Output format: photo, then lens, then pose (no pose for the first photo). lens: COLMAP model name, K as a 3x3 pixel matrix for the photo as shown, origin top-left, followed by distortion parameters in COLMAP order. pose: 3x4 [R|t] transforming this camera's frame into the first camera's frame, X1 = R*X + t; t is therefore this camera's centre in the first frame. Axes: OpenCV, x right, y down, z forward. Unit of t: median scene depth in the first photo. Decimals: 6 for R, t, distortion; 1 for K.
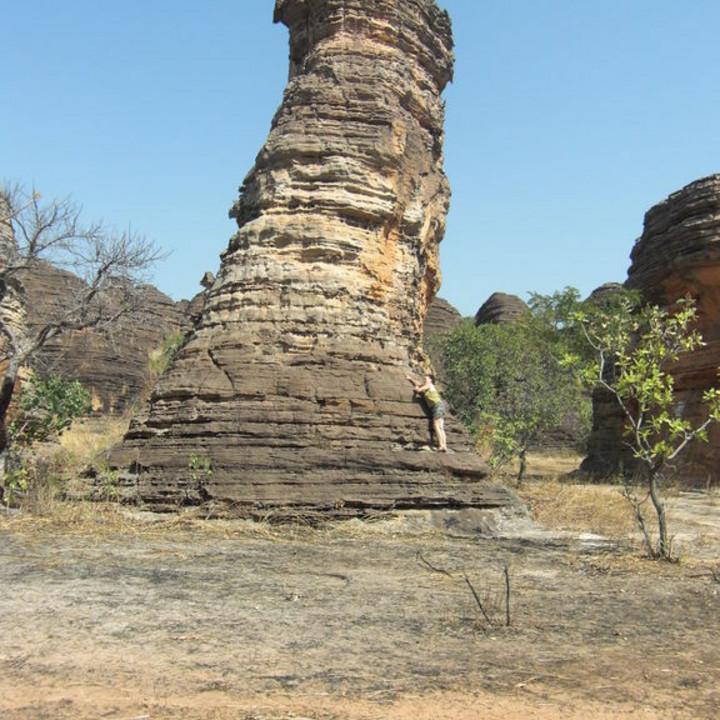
lens RADIAL K [[772.1, 0, 360.0], [0, 772.1, 360.0], [0, 0, 1]] dist [-0.067133, 0.018913]
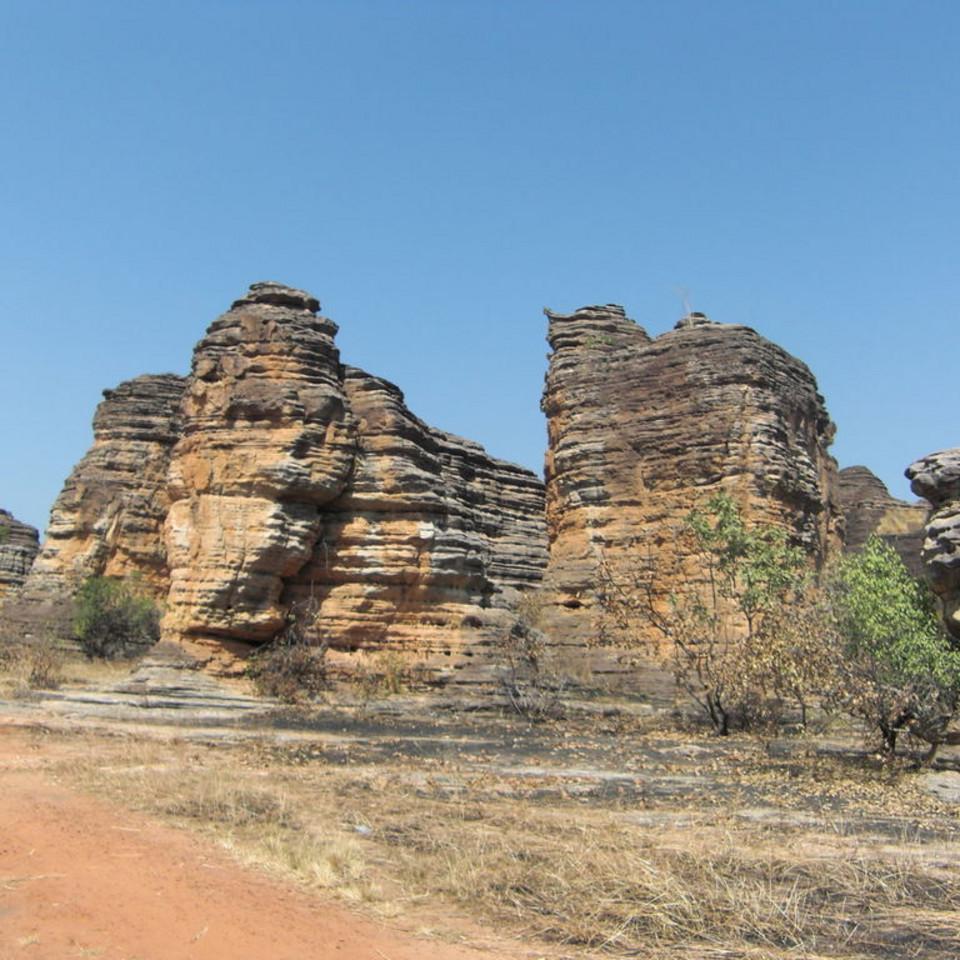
lens RADIAL K [[1002.1, 0, 449.6], [0, 1002.1, 480.5], [0, 0, 1]] dist [-0.055948, 0.005706]
pose [[0.546863, -0.188434, -0.815741, 2.956927], [0.073016, 0.981364, -0.177743, 0.247987], [0.834032, 0.037639, 0.550431, 0.351034]]
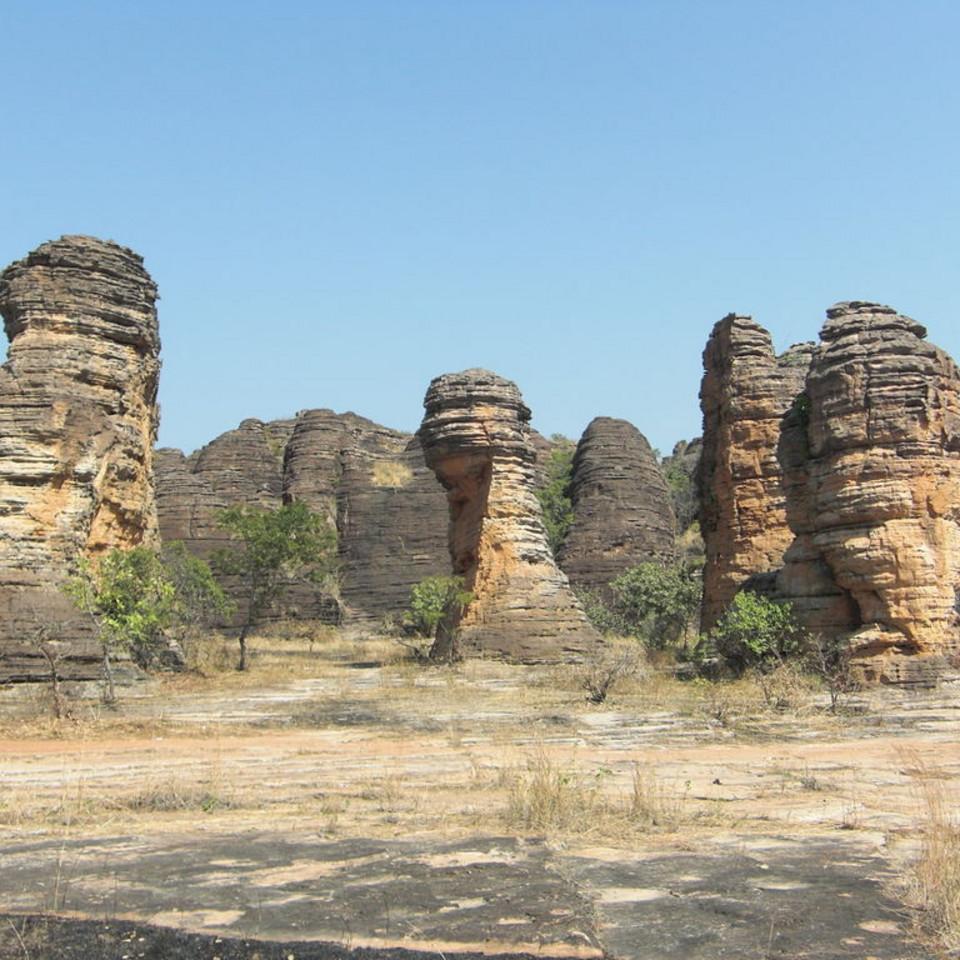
lens RADIAL K [[1226.4, 0, 464.4], [0, 1226.4, 474.5], [0, 0, 1]] dist [-0.023412, 0.007204]
pose [[0.994458, -0.065461, -0.082266, 0.968365], [0.063618, 0.997665, -0.024825, -0.087889], [0.083699, 0.019454, 0.996301, -1.137901]]
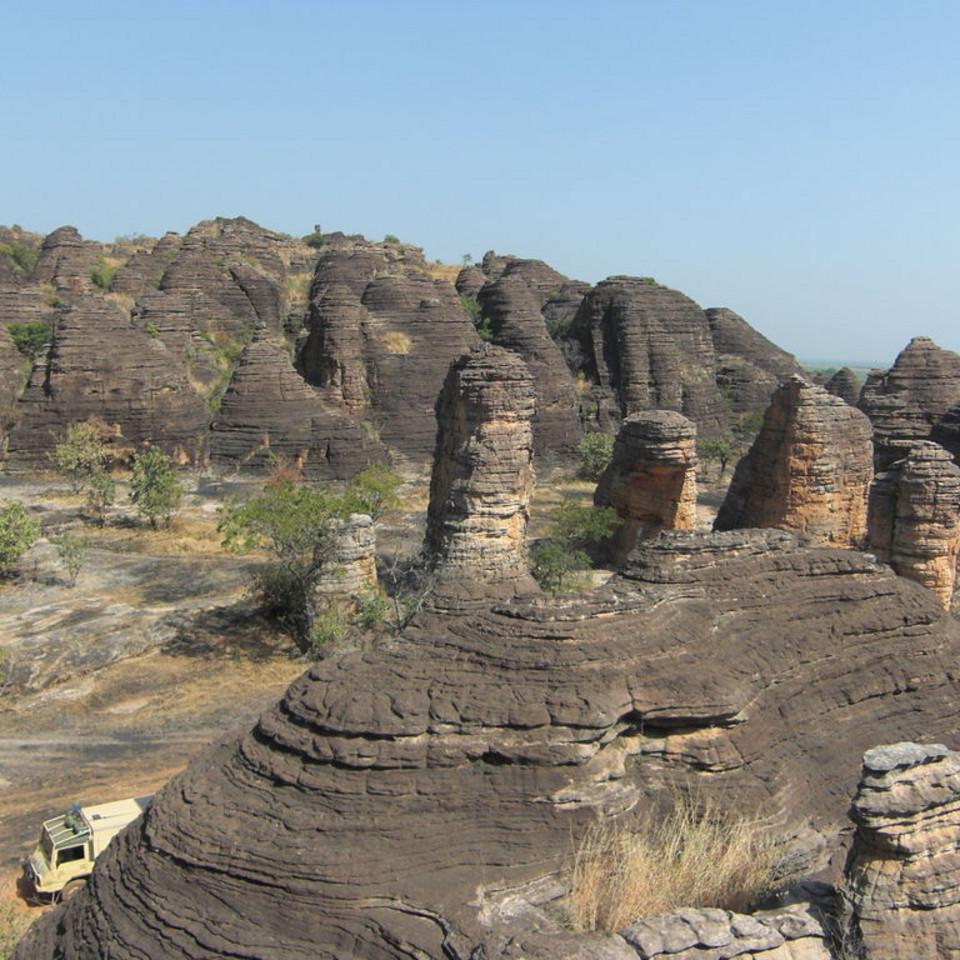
lens RADIAL K [[1029.5, 0, 480.0], [0, 1029.5, 480.0], [0, 0, 1]] dist [-0.067133, 0.018913]
pose [[0.982408, -0.029880, 0.184343, -0.689684], [-0.016883, 0.968864, 0.247018, -1.107088], [-0.185984, -0.245785, 0.951315, -2.097514]]
